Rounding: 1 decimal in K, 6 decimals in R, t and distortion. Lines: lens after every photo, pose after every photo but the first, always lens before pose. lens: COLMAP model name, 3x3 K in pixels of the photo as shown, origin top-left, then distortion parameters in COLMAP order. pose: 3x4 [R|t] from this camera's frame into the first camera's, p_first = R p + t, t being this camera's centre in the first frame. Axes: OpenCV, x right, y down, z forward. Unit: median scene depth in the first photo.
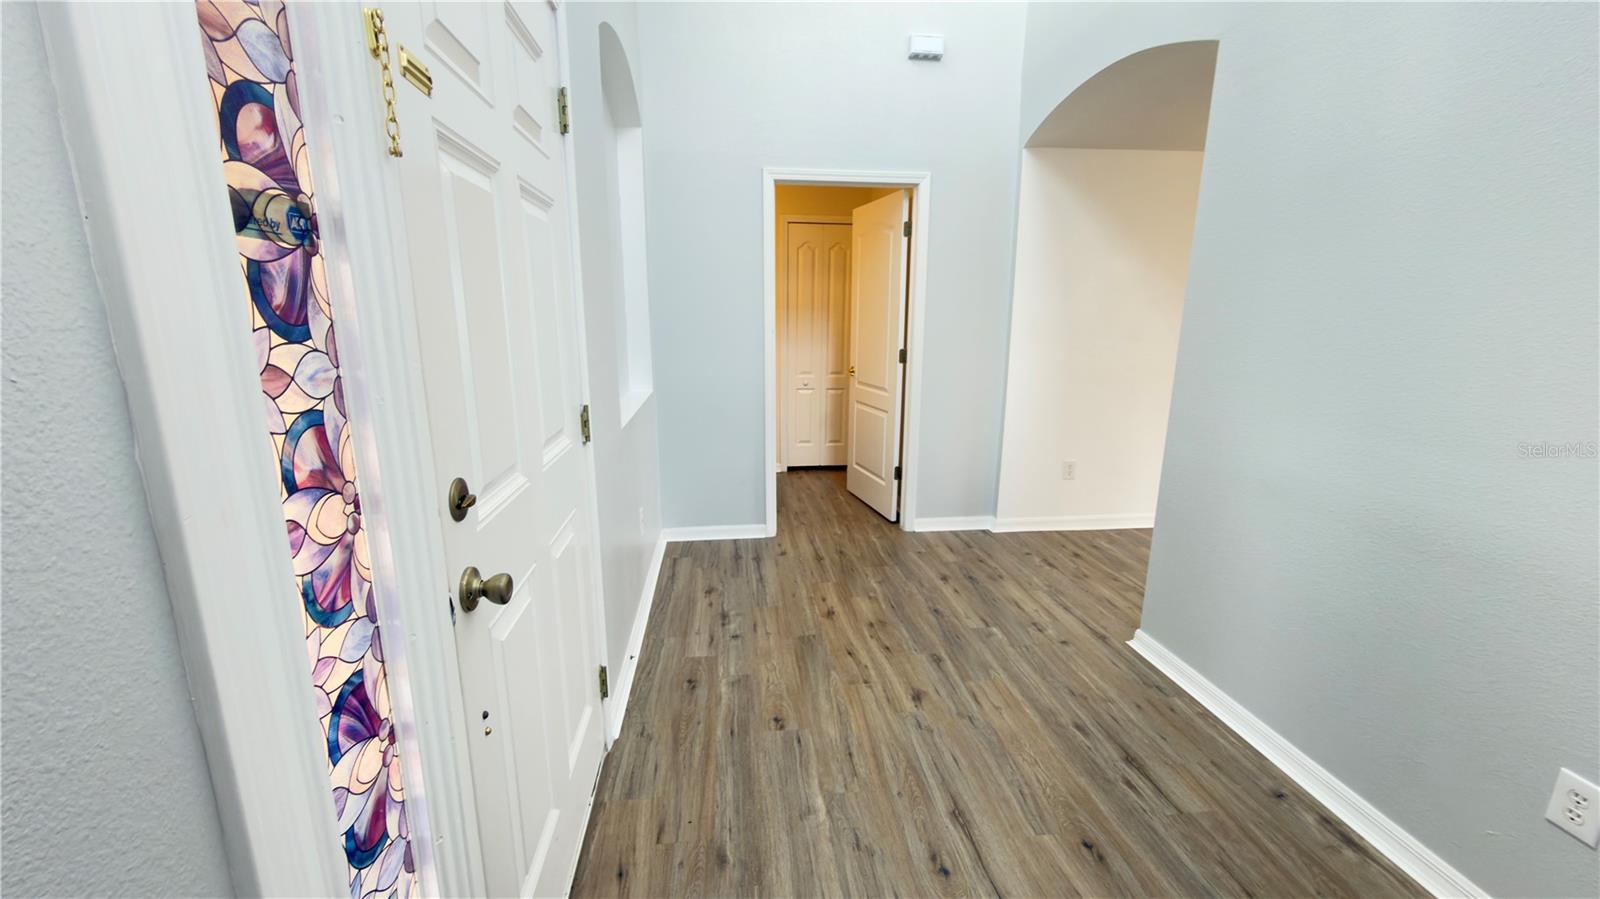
lens RADIAL K [[636.2, 0, 811.8], [0, 636.2, 456.7], [0, 0, 1]] dist [0.002090, -0.001039]
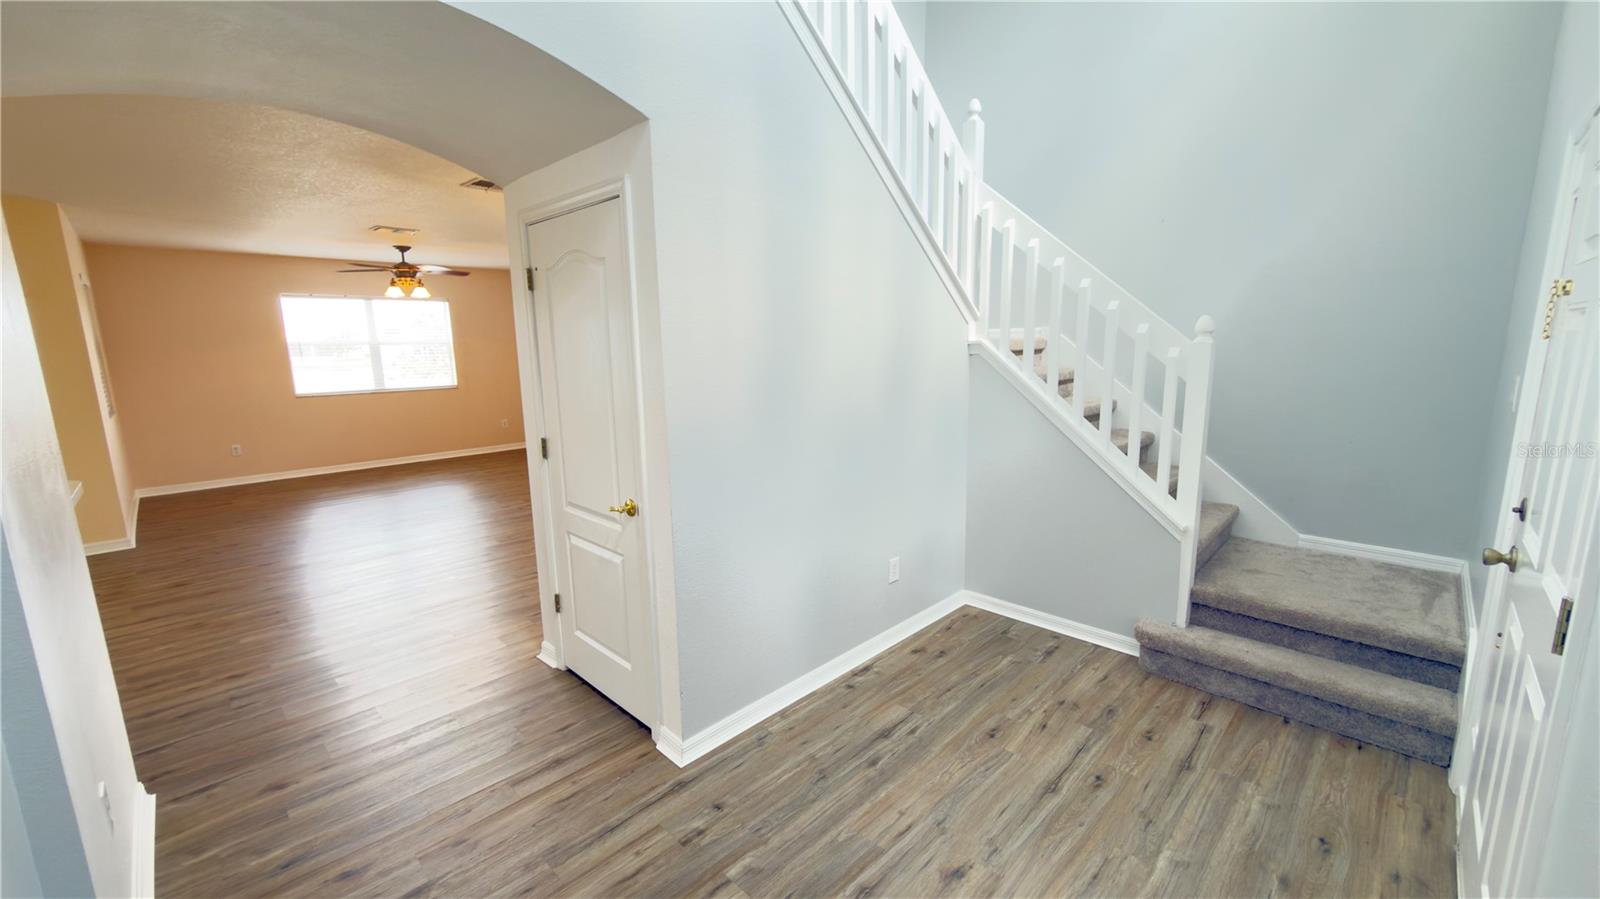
lens RADIAL K [[636.2, 0, 808.0], [0, 636.2, 454.8], [0, 0, 1]] dist [0.002090, -0.001039]
pose [[-0.619797, -0.132164, 0.773553, -0.304654], [0.185400, 0.933153, 0.307981, -0.450979], [-0.762547, 0.334303, -0.553862, 1.569193]]
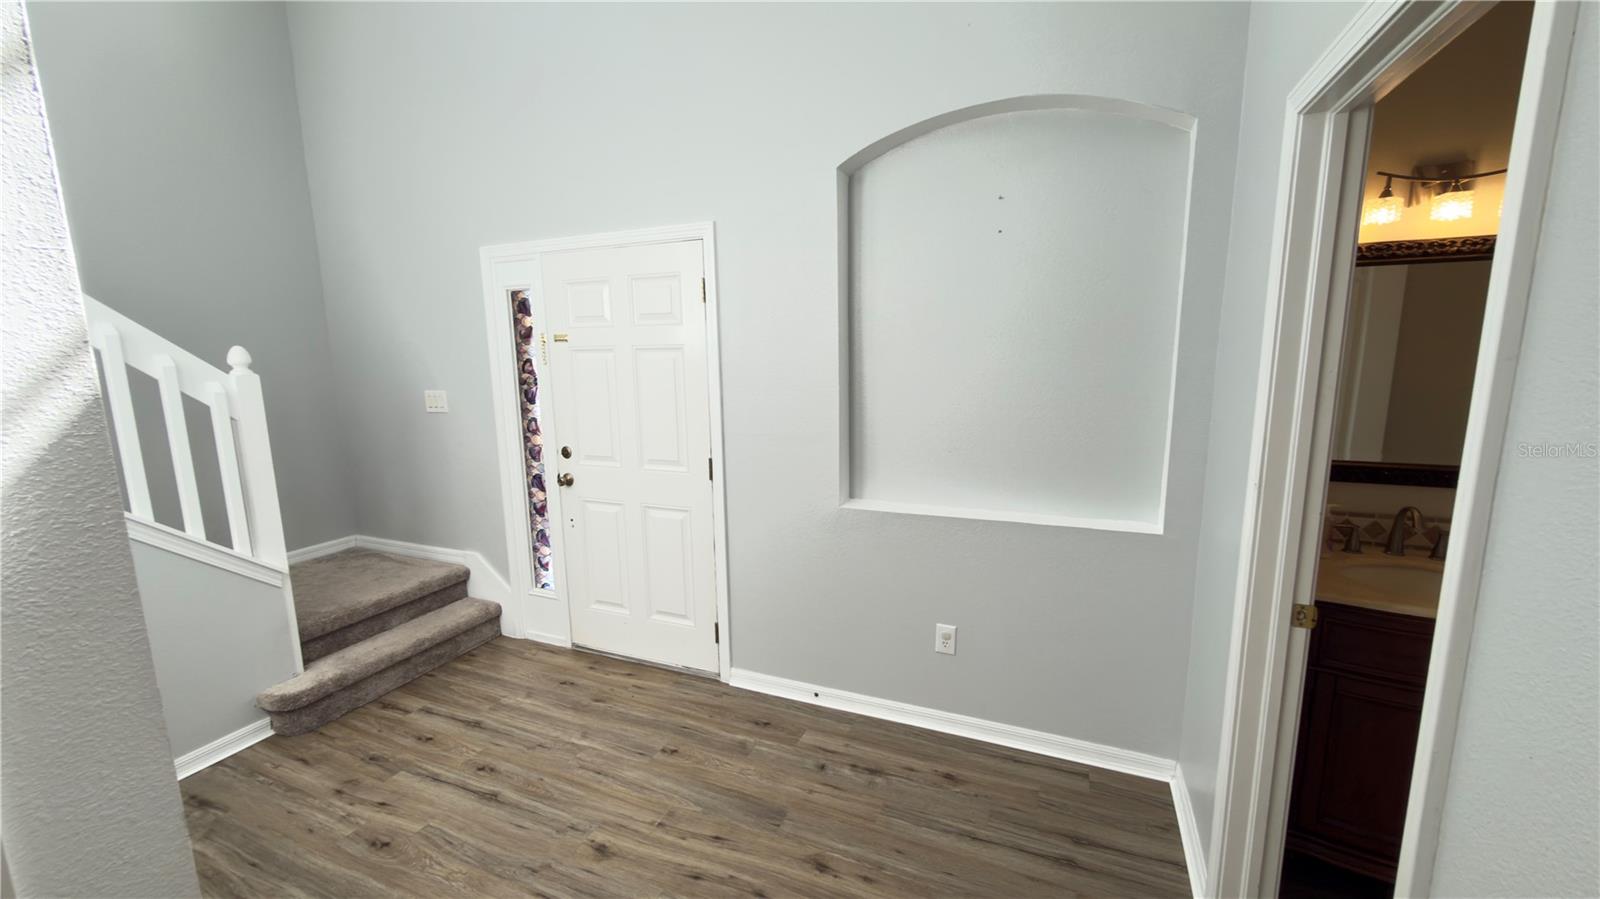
lens RADIAL K [[636.2, 0, 795.9], [0, 636.2, 449.7], [0, 0, 1]] dist [0.002090, -0.001039]
pose [[-0.520671, 0.141908, -0.841881, 0.772998], [-0.172302, 0.948333, 0.266414, -0.489303], [0.836190, 0.283772, -0.469319, 1.650993]]
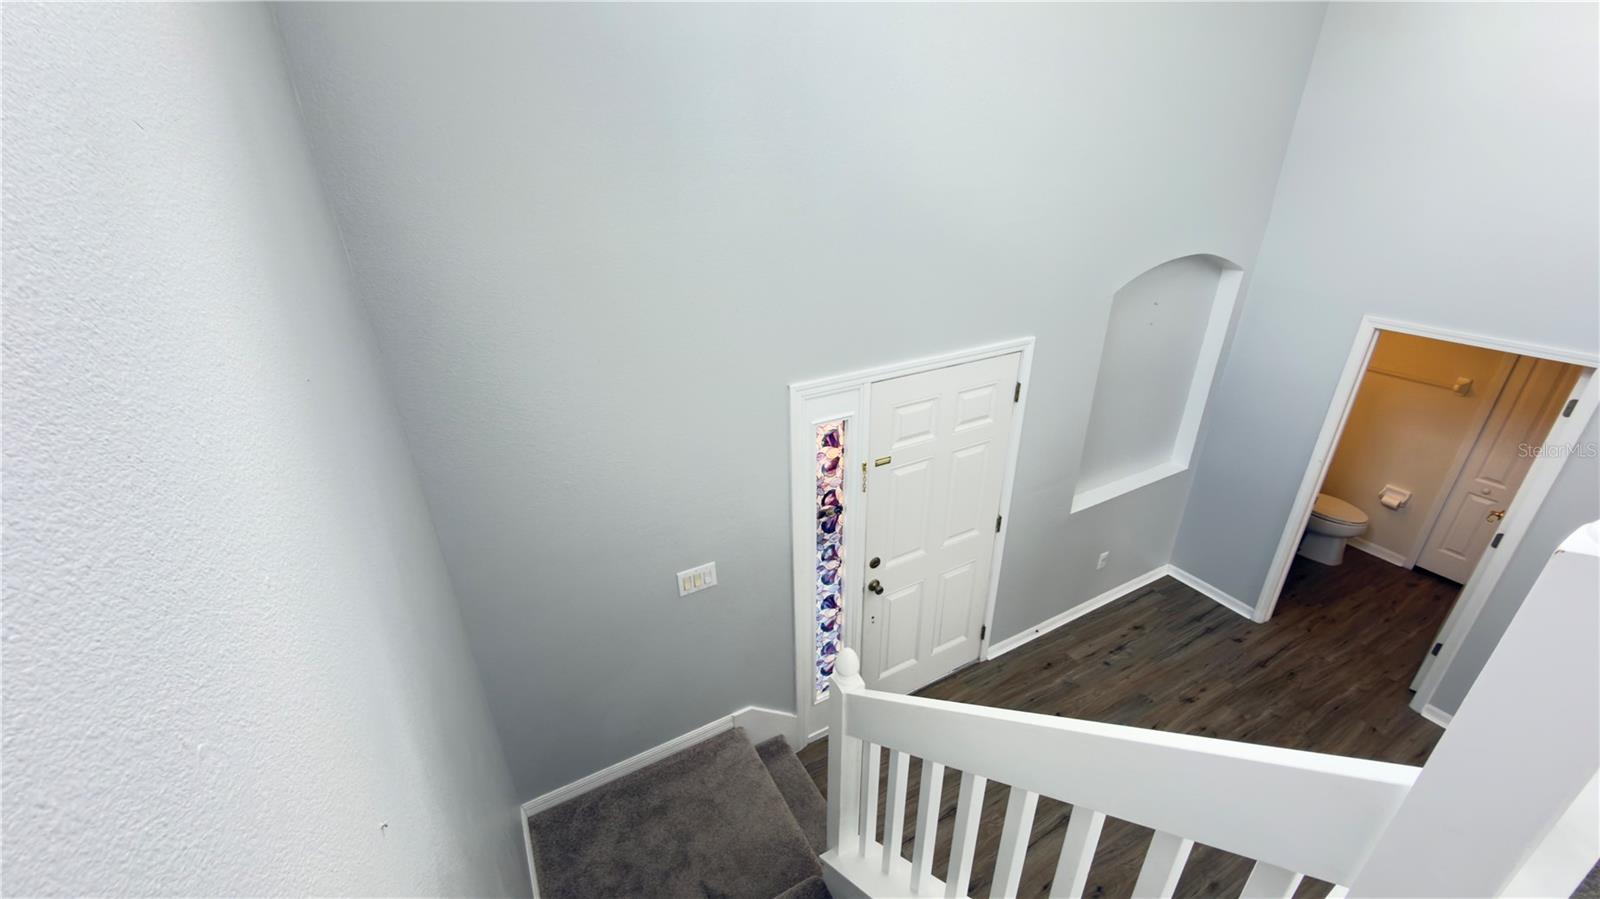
lens RADIAL K [[636.2, 0, 800.6], [0, 636.2, 456.0], [0, 0, 1]] dist [0.002090, -0.001039]
pose [[0.358592, 0.395977, -0.845349, 0.905579], [-0.186053, 0.917723, 0.350955, -0.725950], [0.914766, 0.031430, 0.402760, -0.358414]]
